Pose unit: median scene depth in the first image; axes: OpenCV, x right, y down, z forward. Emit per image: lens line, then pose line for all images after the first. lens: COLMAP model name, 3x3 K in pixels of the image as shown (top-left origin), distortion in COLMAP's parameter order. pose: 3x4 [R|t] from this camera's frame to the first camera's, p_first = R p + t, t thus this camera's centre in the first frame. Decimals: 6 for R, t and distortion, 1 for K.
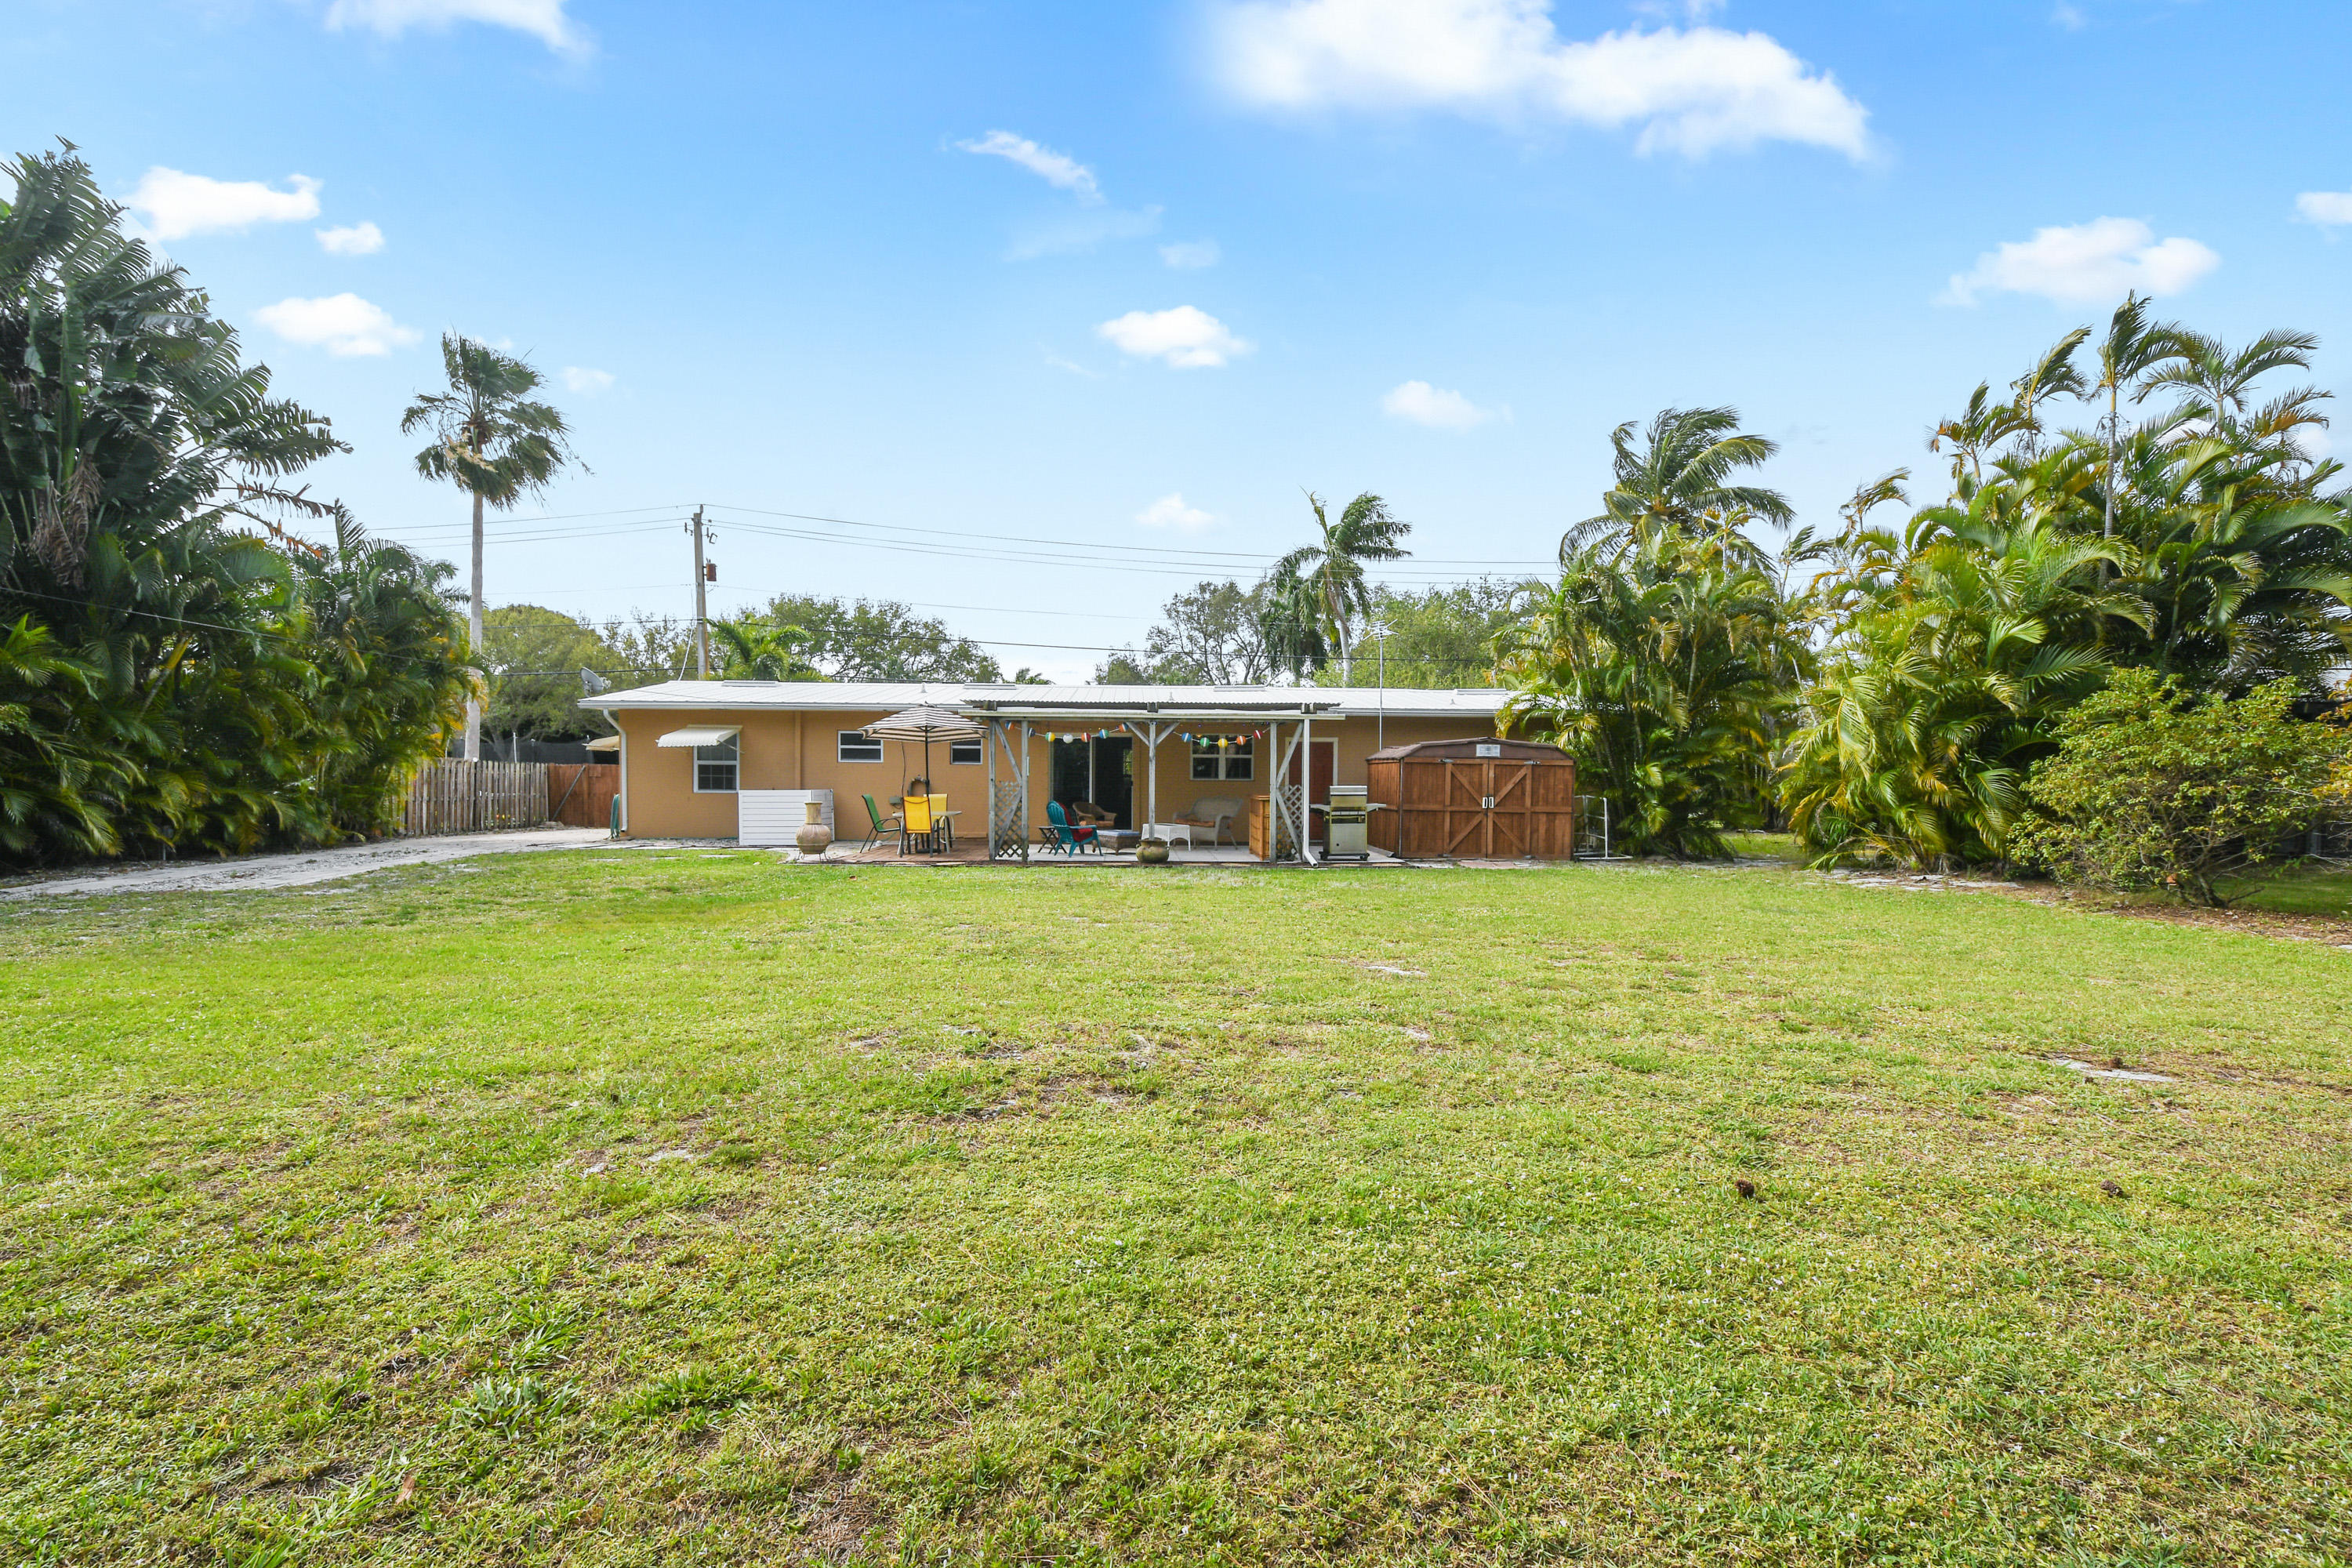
lens RADIAL K [[1015.3, 0, 1209.0], [0, 1015.3, 779.4], [0, 0, 1]] dist [0.000710, 0.000101]
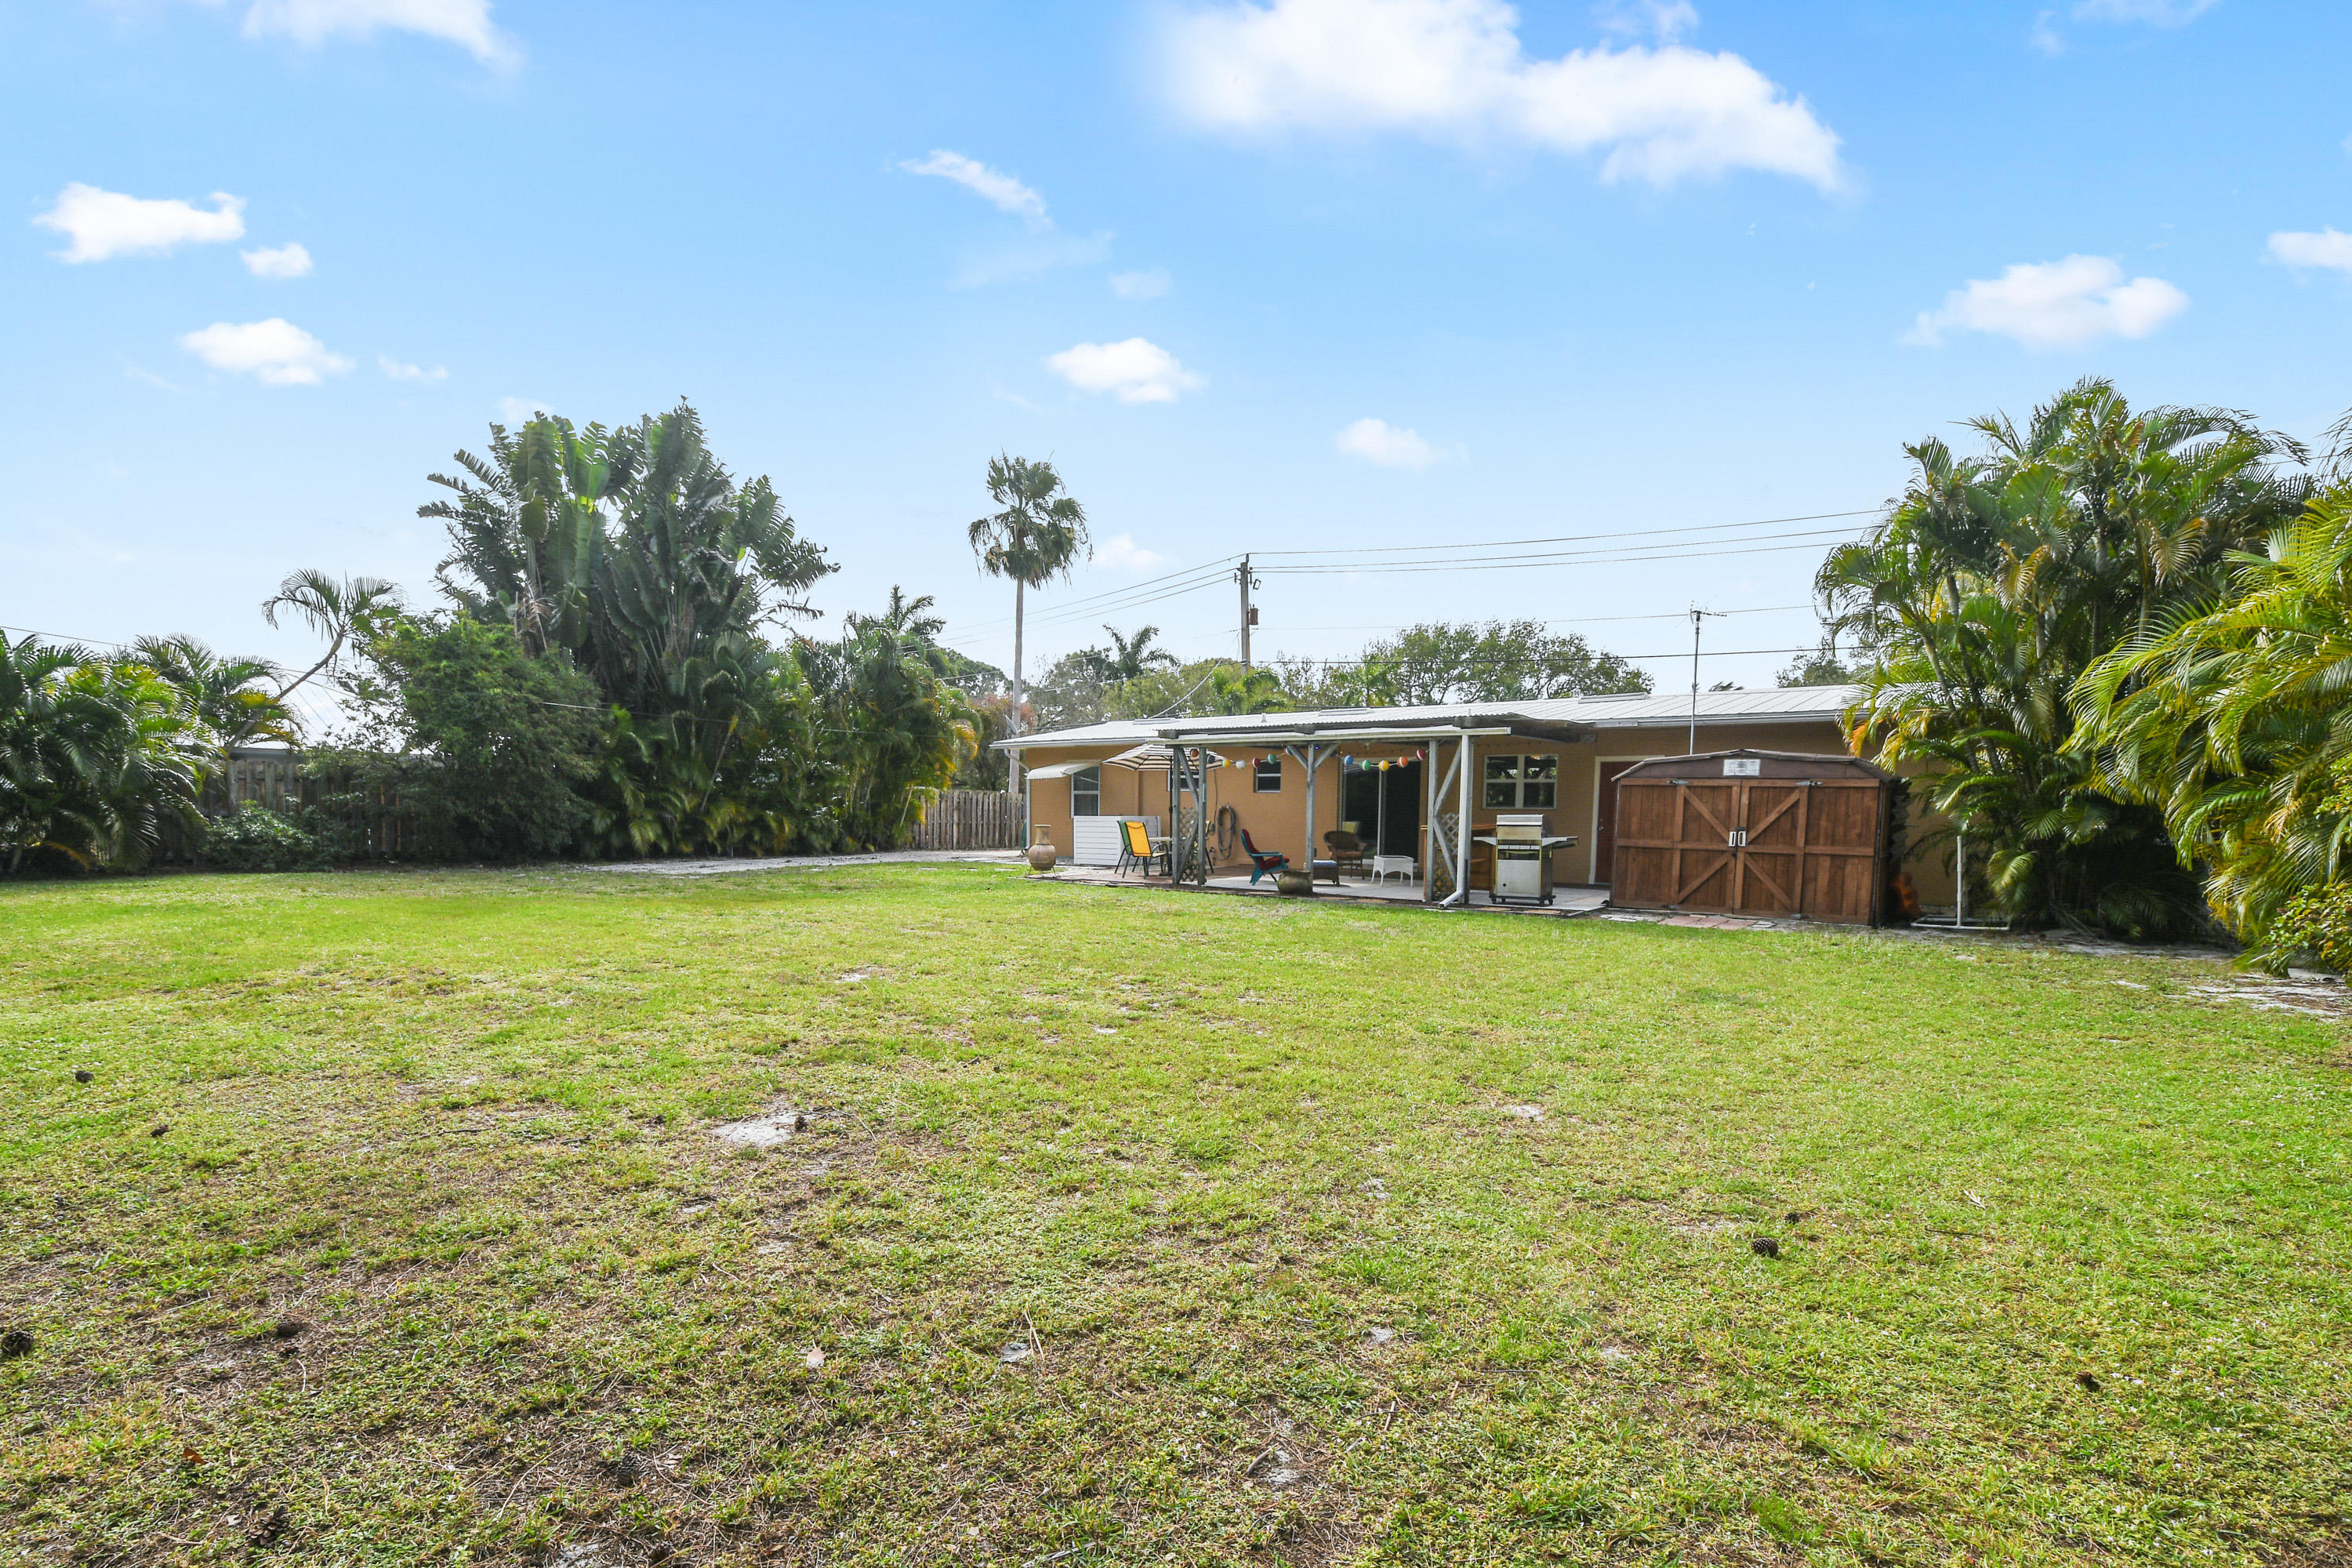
lens RADIAL K [[1036.8, 0, 1174.4], [0, 1036.8, 800.2], [0, 0, 1]] dist [0.004225, 0.000502]
pose [[0.796852, -0.001342, -0.604174, 0.403031], [-0.000441, 0.999996, -0.002804, -0.002658], [0.604175, 0.002501, 0.796848, 0.158551]]
